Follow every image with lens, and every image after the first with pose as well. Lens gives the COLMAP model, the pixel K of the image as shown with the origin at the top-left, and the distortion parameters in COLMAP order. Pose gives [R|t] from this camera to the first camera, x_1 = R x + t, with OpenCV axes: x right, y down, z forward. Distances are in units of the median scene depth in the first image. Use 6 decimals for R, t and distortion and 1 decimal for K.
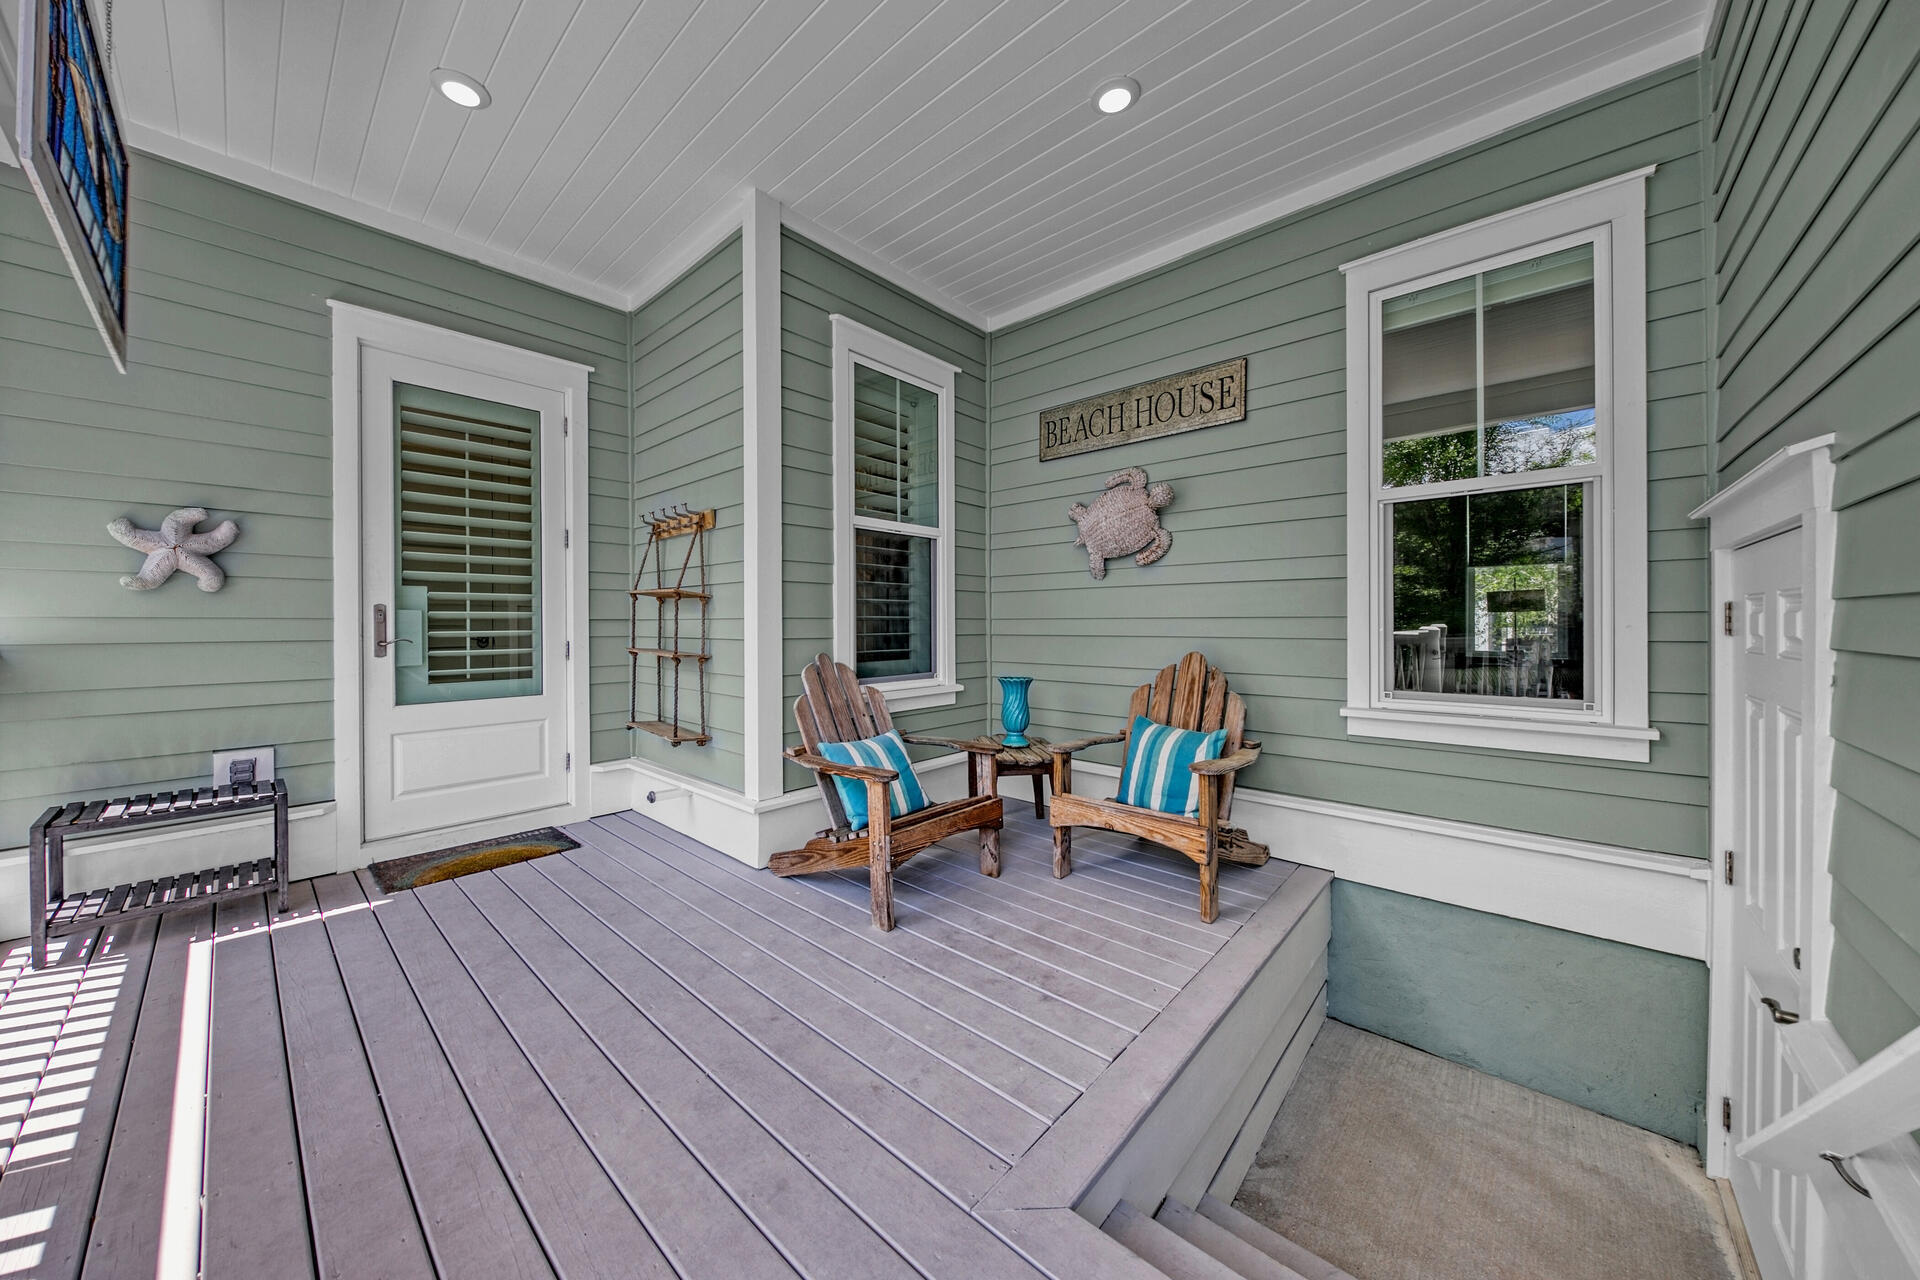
lens RADIAL K [[648.8, 0, 953.5], [0, 648.8, 625.1], [0, 0, 1]] dist [0.001063, -0.002737]
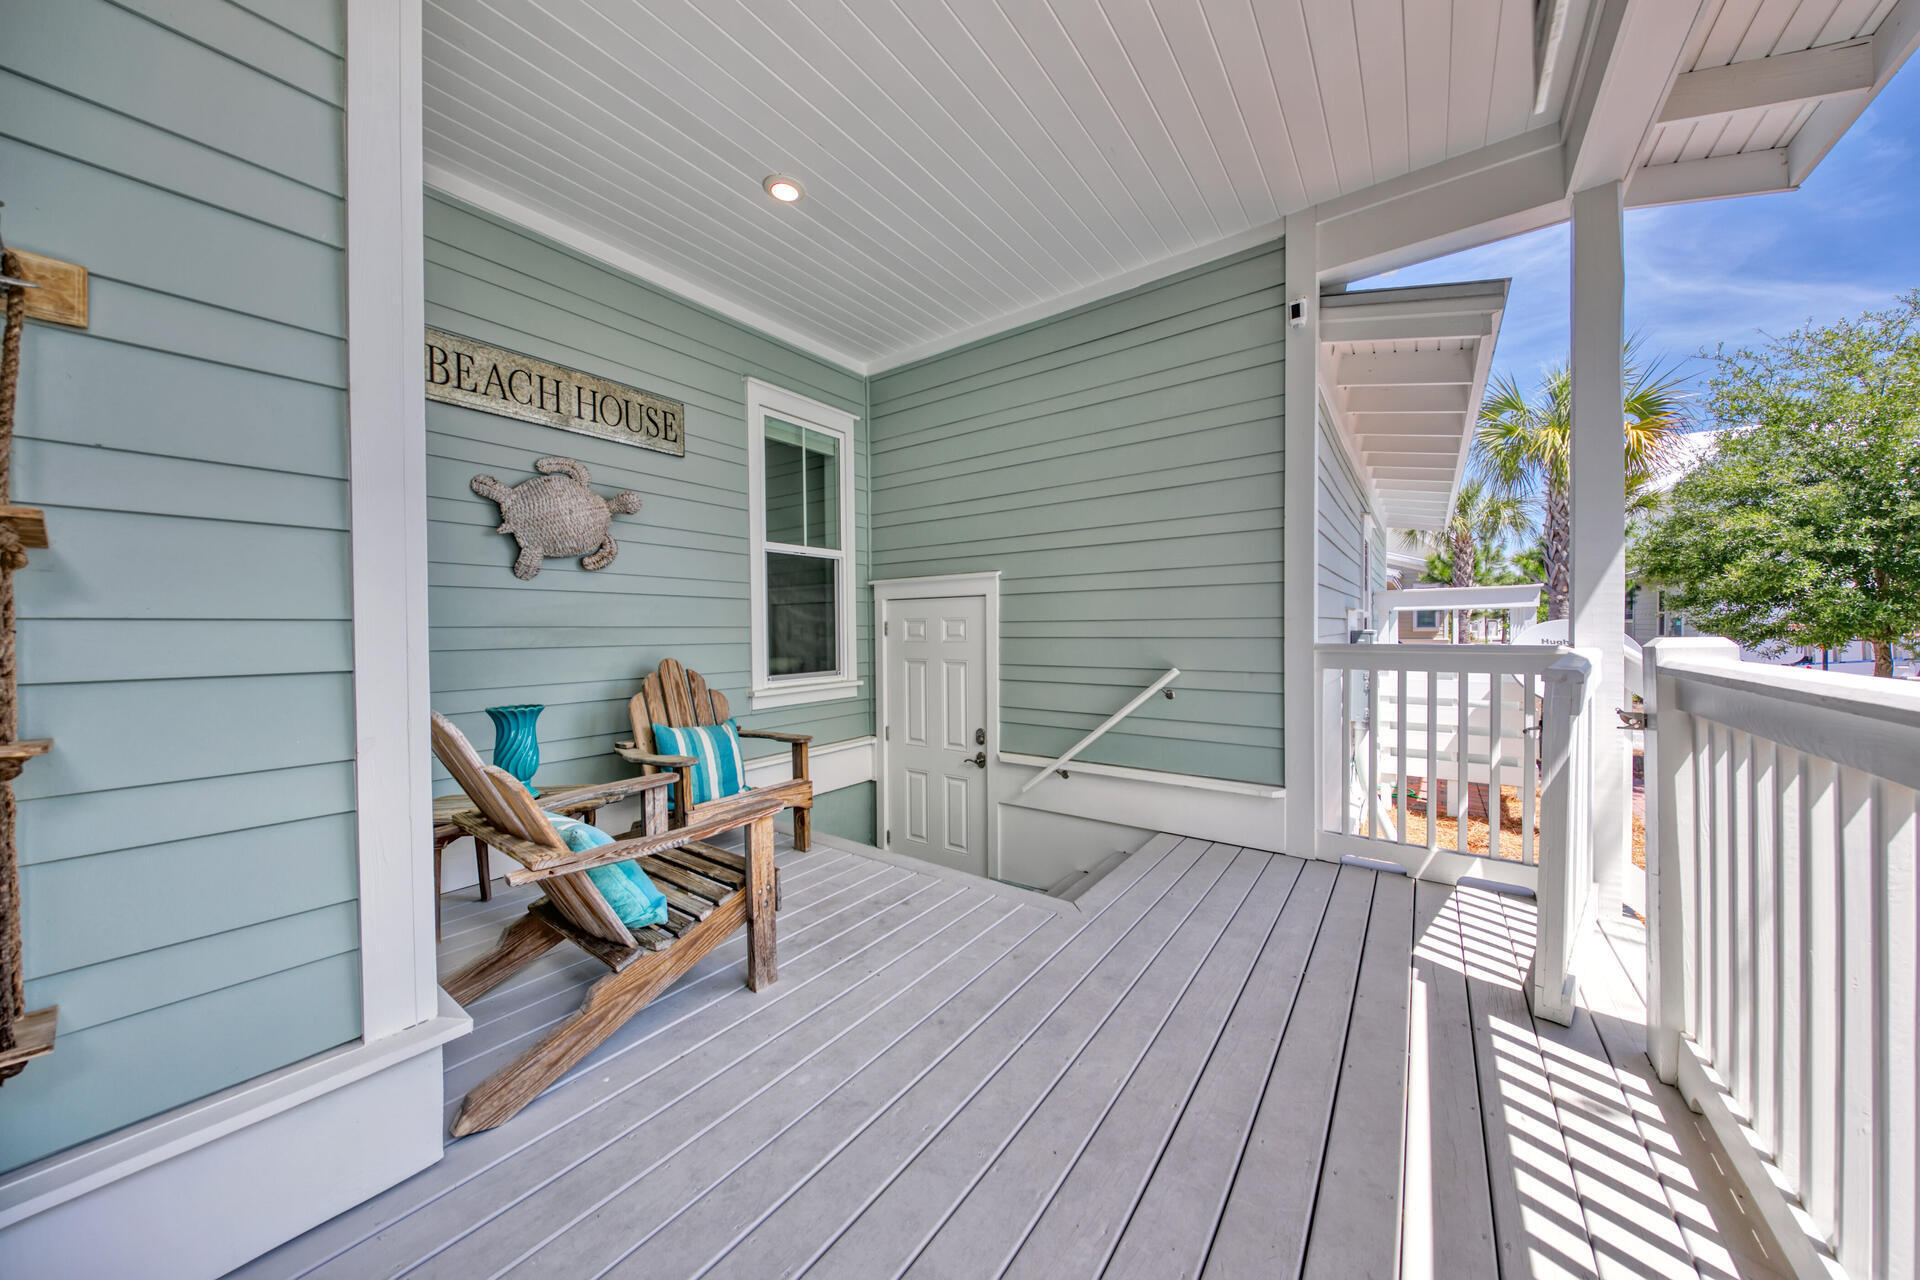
lens RADIAL K [[648.8, 0, 951.3], [0, 648.8, 637.1], [0, 0, 1]] dist [0.001063, -0.002737]
pose [[-0.111409, -0.006344, 0.993754, -0.860738], [0.011749, 0.999901, 0.007701, 0.003552], [-0.993705, 0.012534, -0.111324, 0.738355]]
